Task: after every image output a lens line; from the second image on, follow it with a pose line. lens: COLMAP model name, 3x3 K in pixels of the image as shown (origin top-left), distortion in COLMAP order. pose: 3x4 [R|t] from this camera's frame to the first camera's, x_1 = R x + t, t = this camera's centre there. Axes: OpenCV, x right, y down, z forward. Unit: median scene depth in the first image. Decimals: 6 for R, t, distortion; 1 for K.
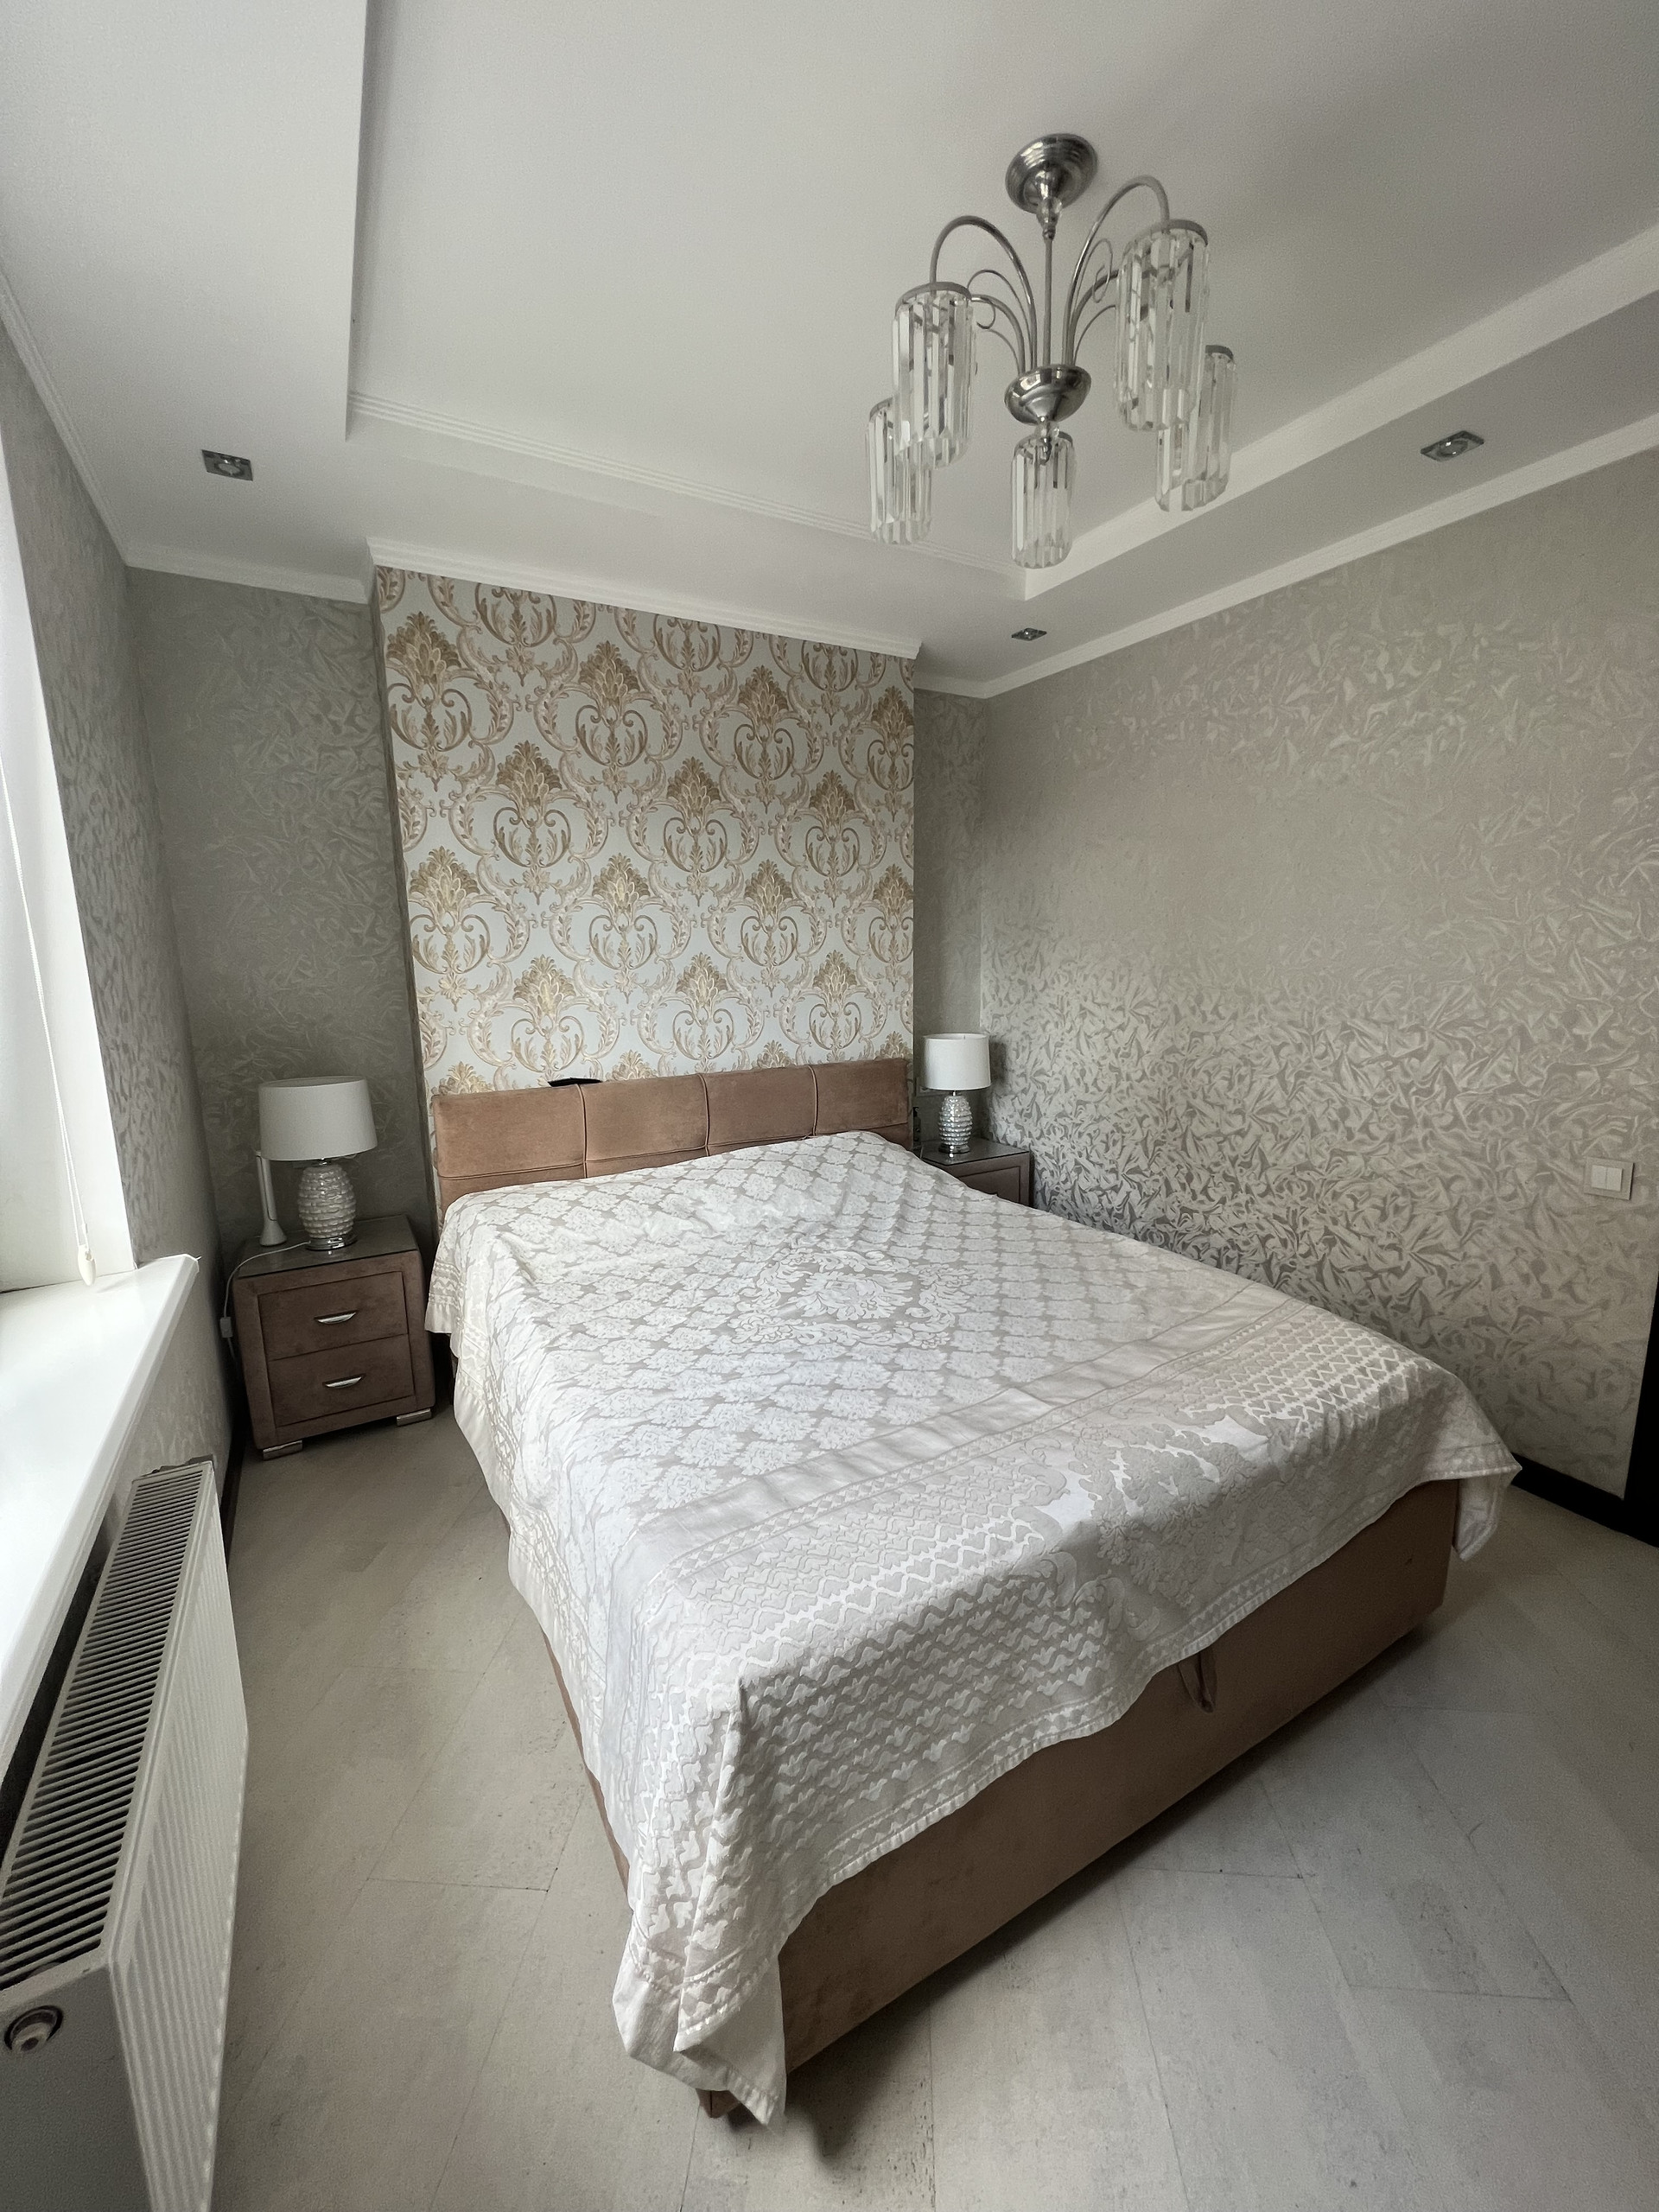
lens RADIAL K [[875.7, 0, 812.3], [0, 875.7, 1099.0], [0, 0, 1]] dist [0.013201, -0.000110]
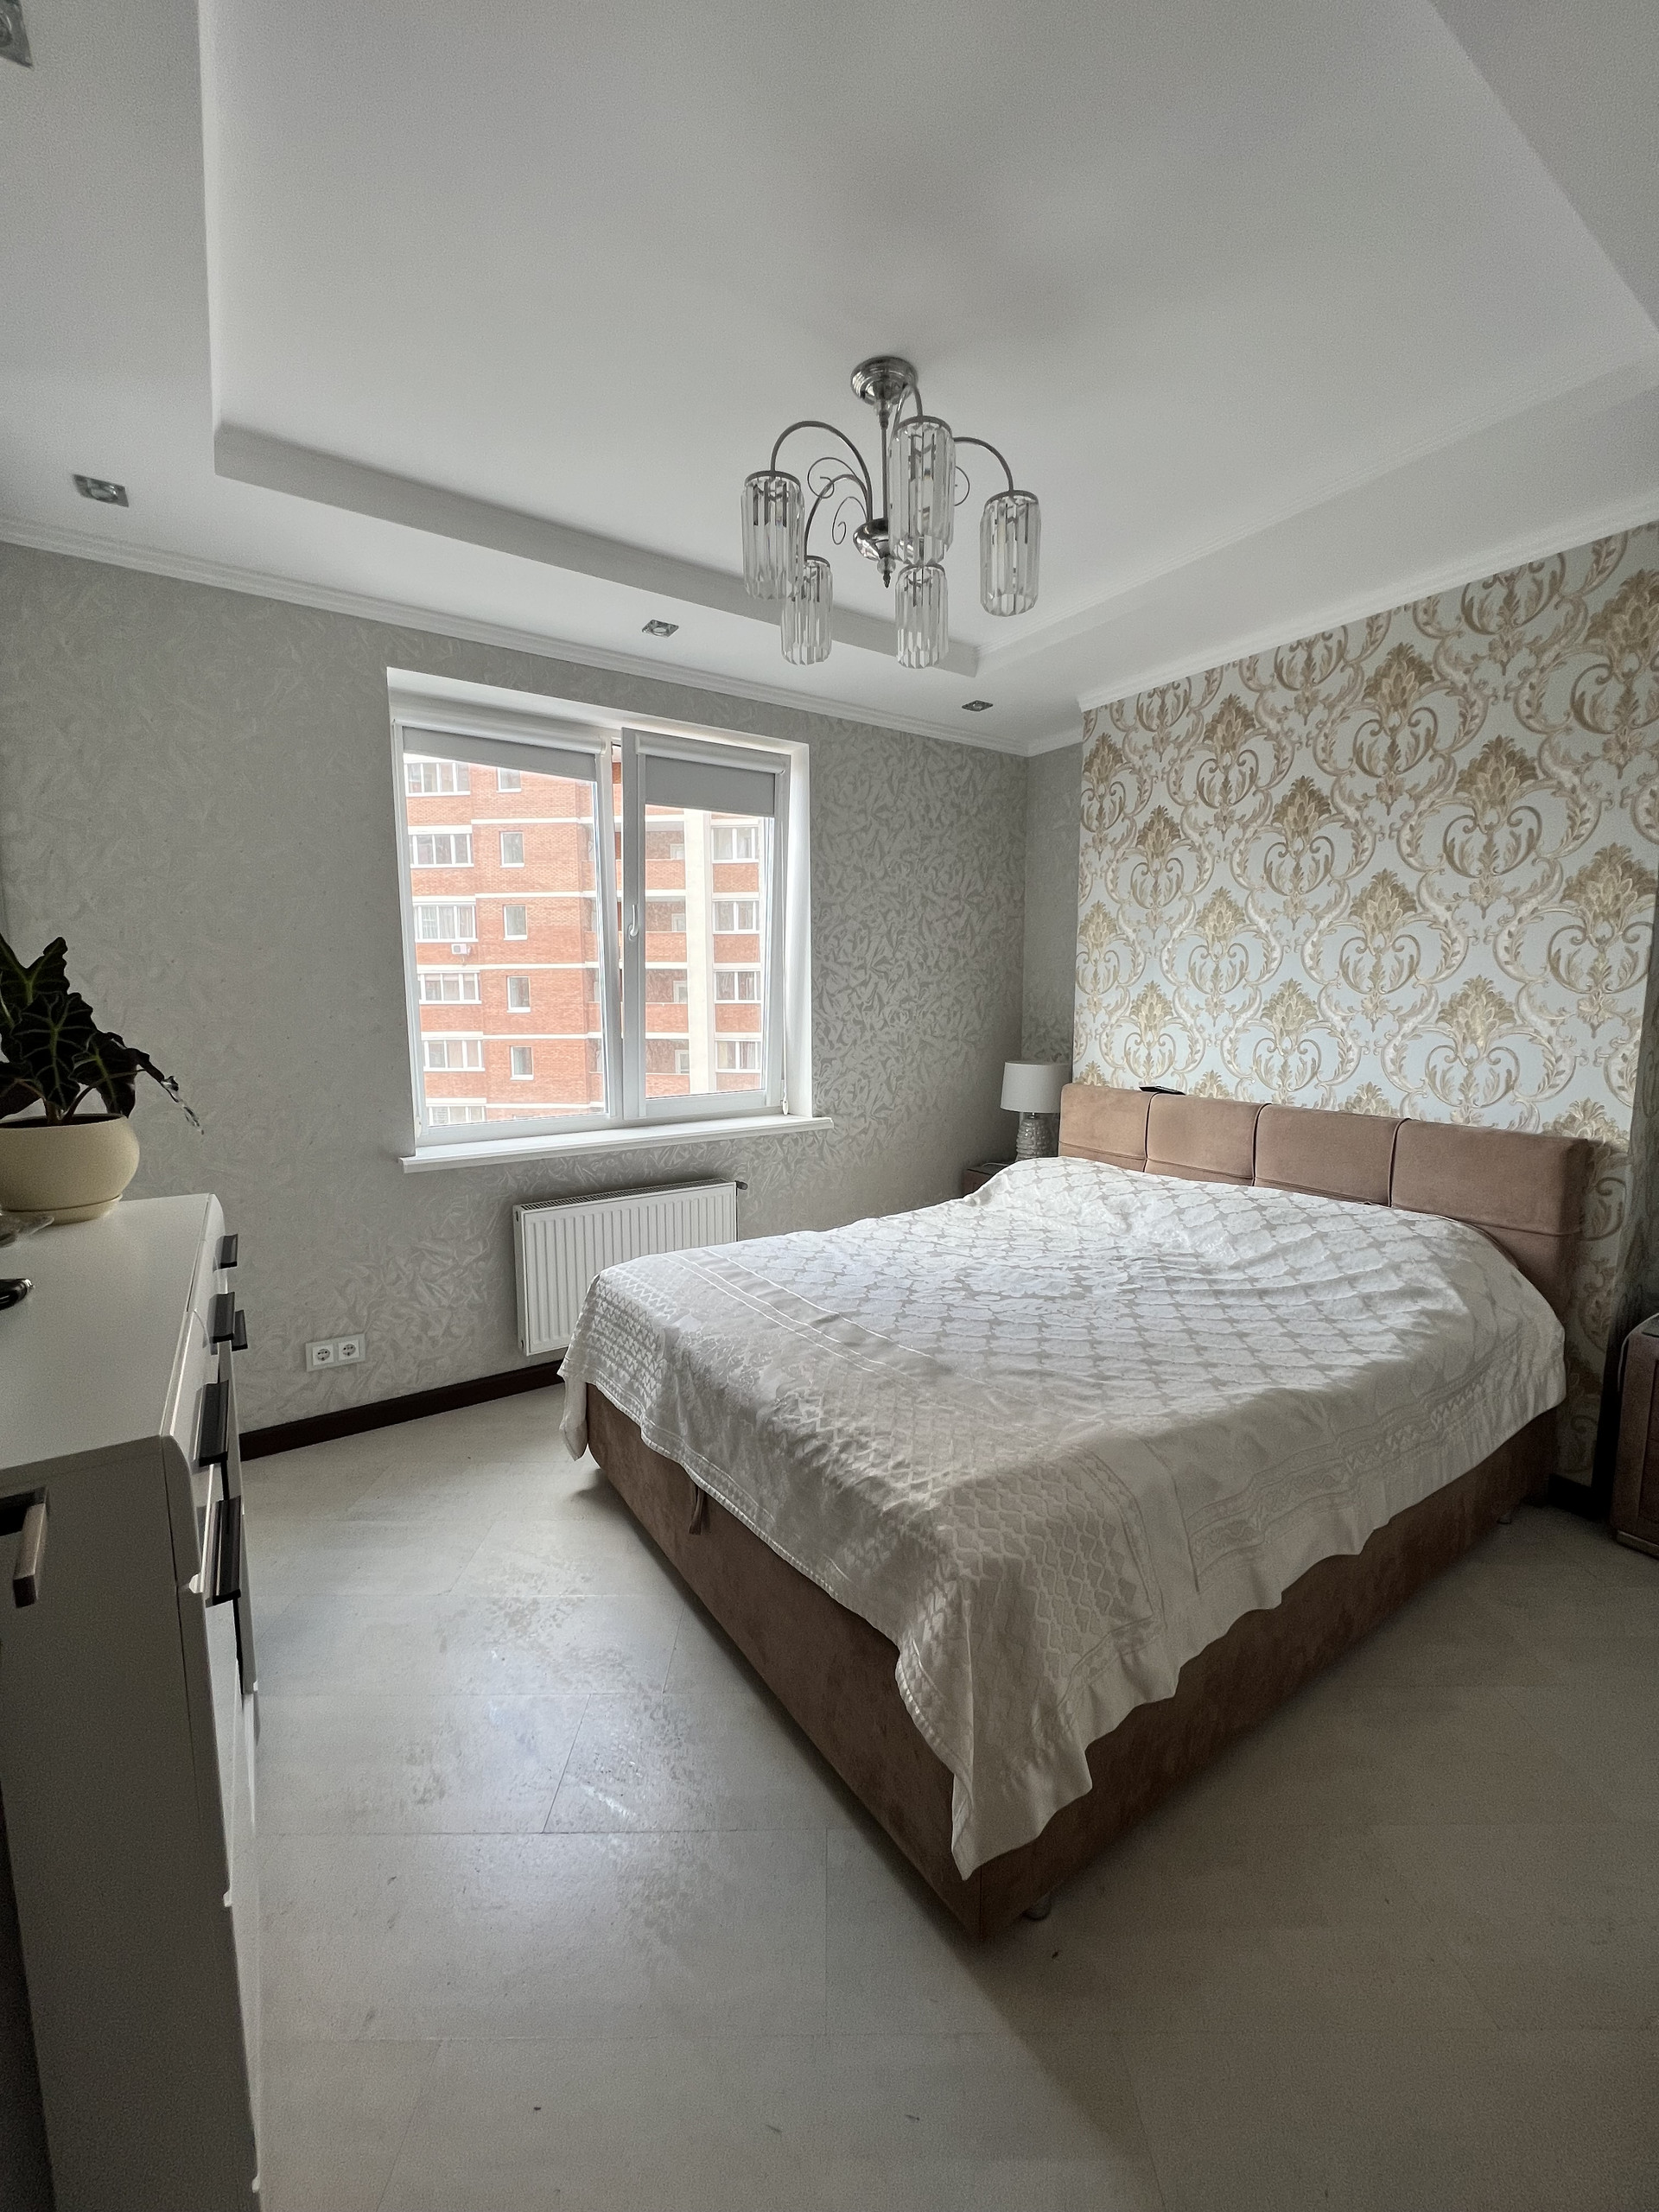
lens RADIAL K [[885.2, 0, 836.1], [0, 885.2, 1102.7], [0, 0, 1]] dist [-0.001517, 0.000220]
pose [[0.090054, 0.145881, -0.985195, 0.894981], [-0.152811, 0.979525, 0.131073, -0.095335], [0.984144, 0.138745, 0.110502, 0.476743]]
